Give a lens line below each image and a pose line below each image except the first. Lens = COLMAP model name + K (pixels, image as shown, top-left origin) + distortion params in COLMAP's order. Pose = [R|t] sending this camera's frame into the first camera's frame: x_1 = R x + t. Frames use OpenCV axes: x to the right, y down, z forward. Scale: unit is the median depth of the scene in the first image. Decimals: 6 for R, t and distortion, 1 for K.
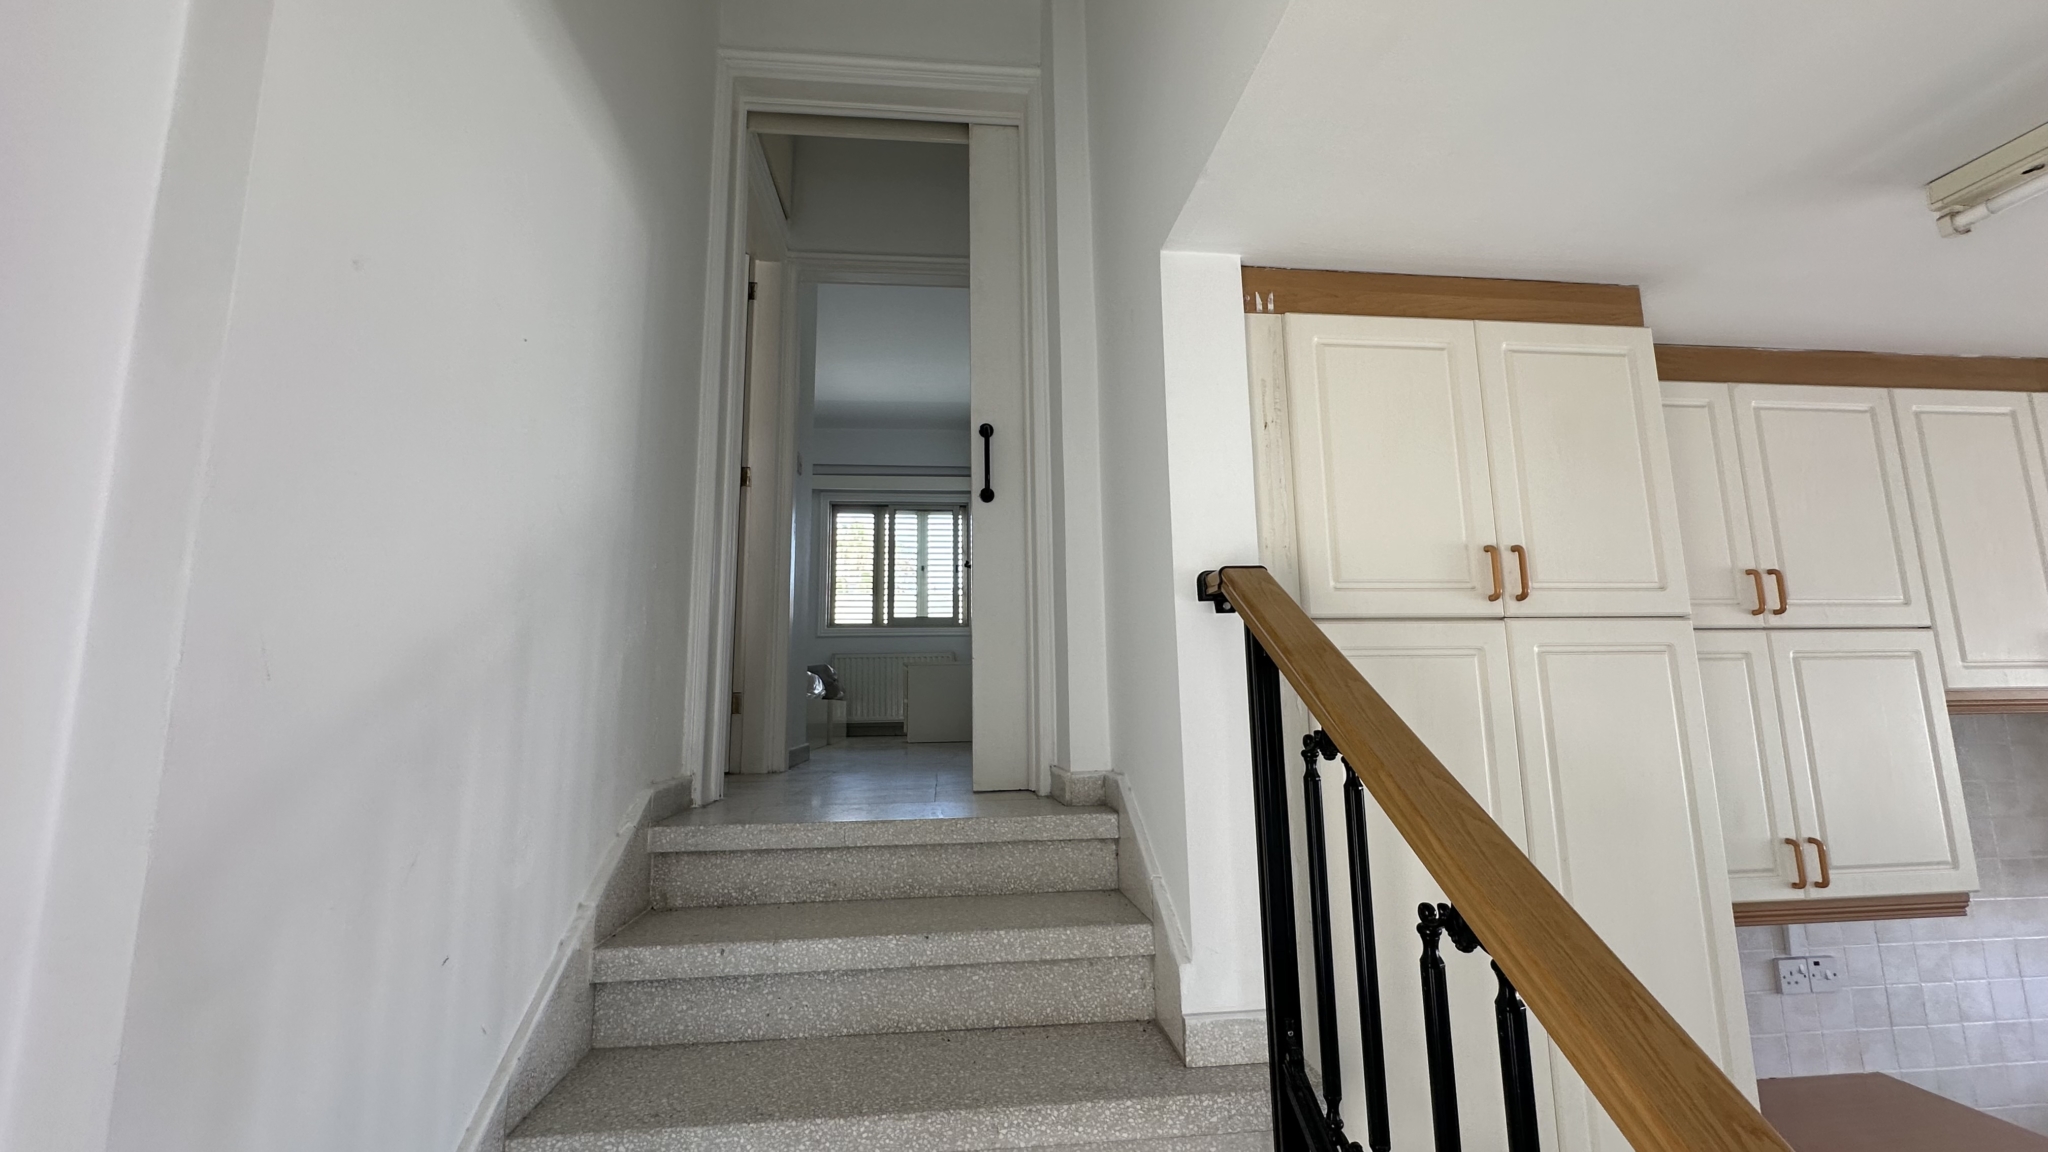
lens RADIAL K [[817.0, 0, 1022.8], [0, 817.0, 576.4], [0, 0, 1]] dist [-0.003529, 0.001027]
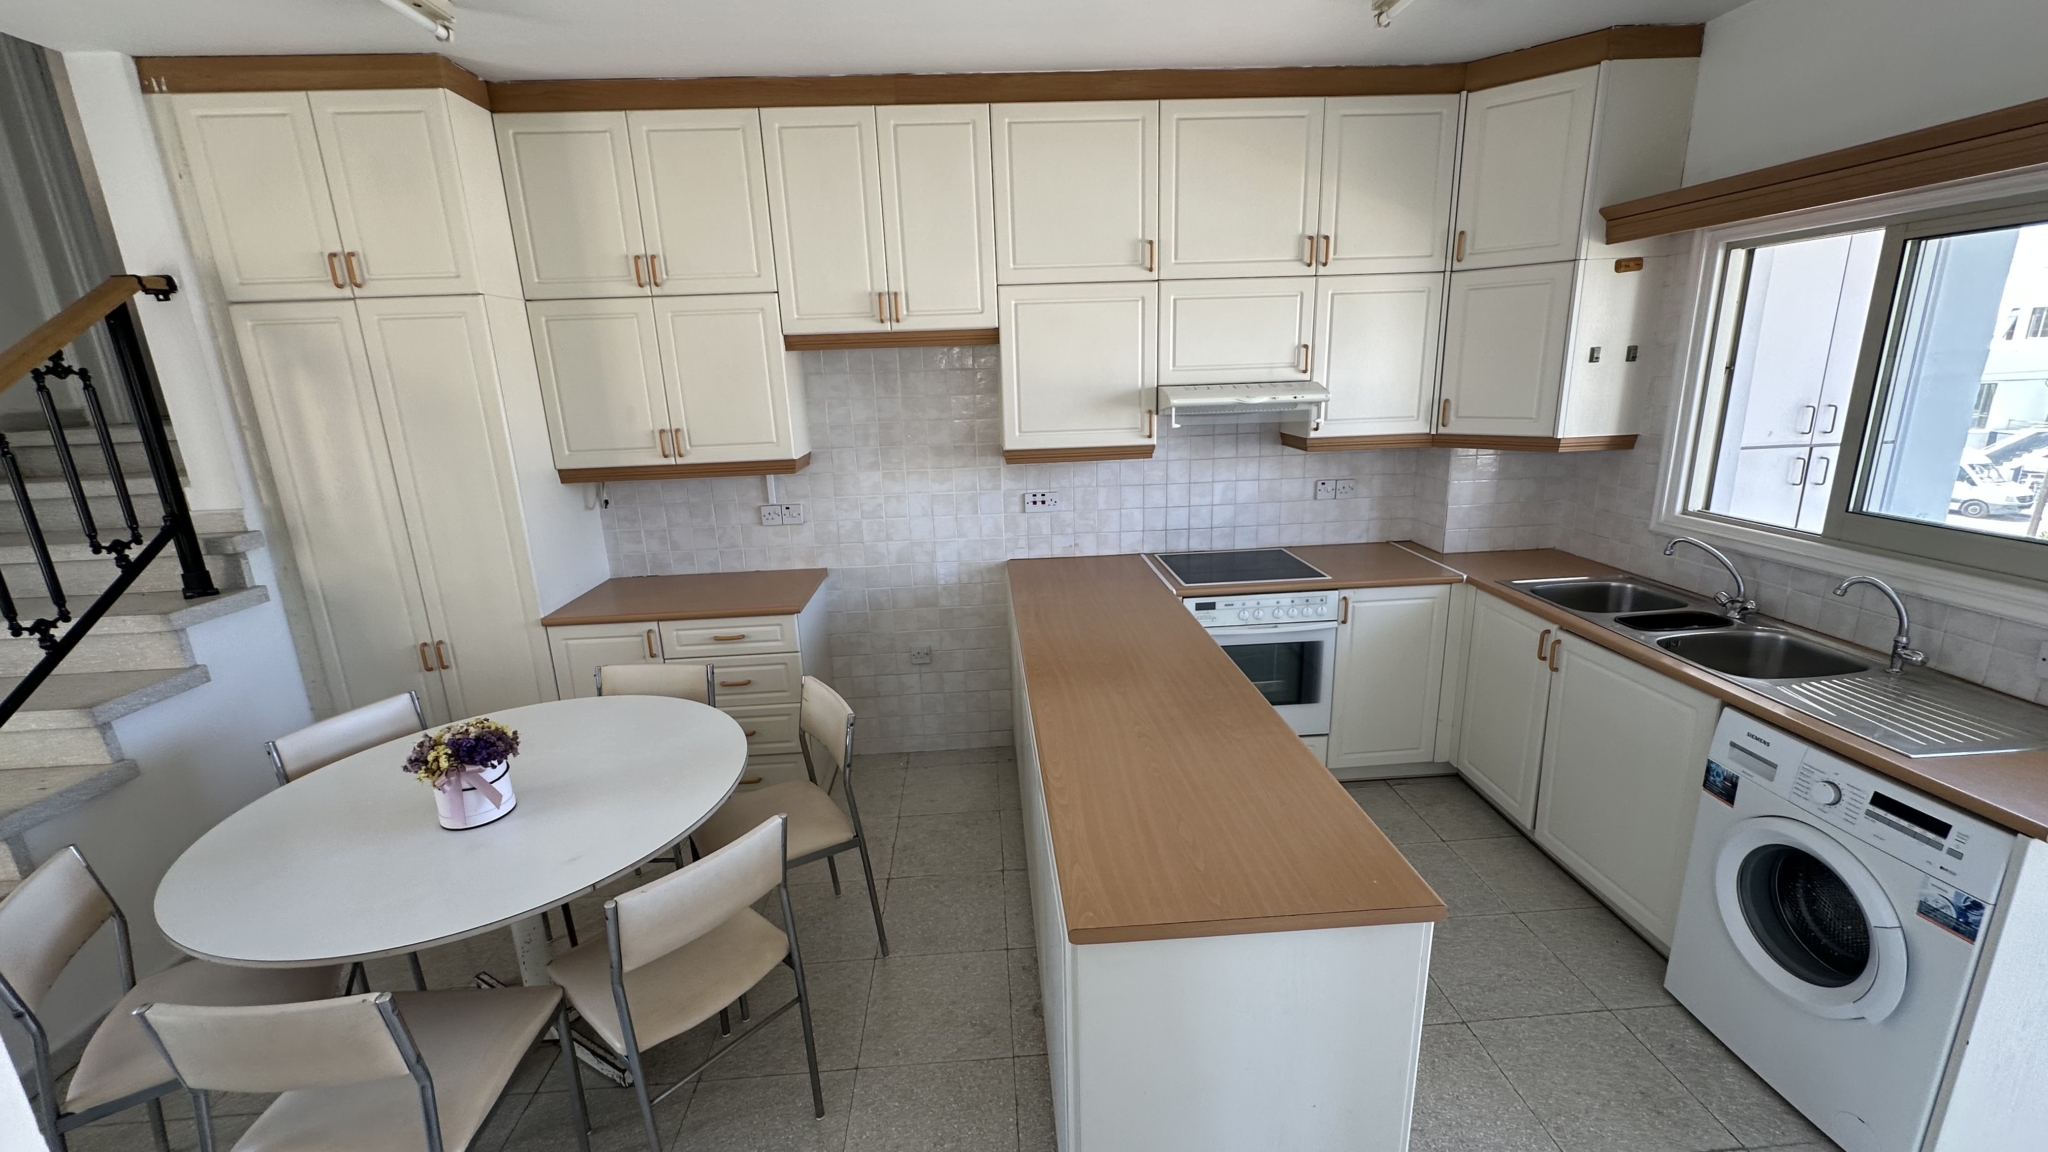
lens RADIAL K [[817.0, 0, 1023.2], [0, 817.0, 575.4], [0, 0, 1]] dist [-0.003529, 0.001027]
pose [[0.998918, -0.011158, -0.045139, 1.643649], [0.028184, 0.917409, 0.396947, -0.043344], [0.036982, -0.397790, 0.916731, -0.588064]]
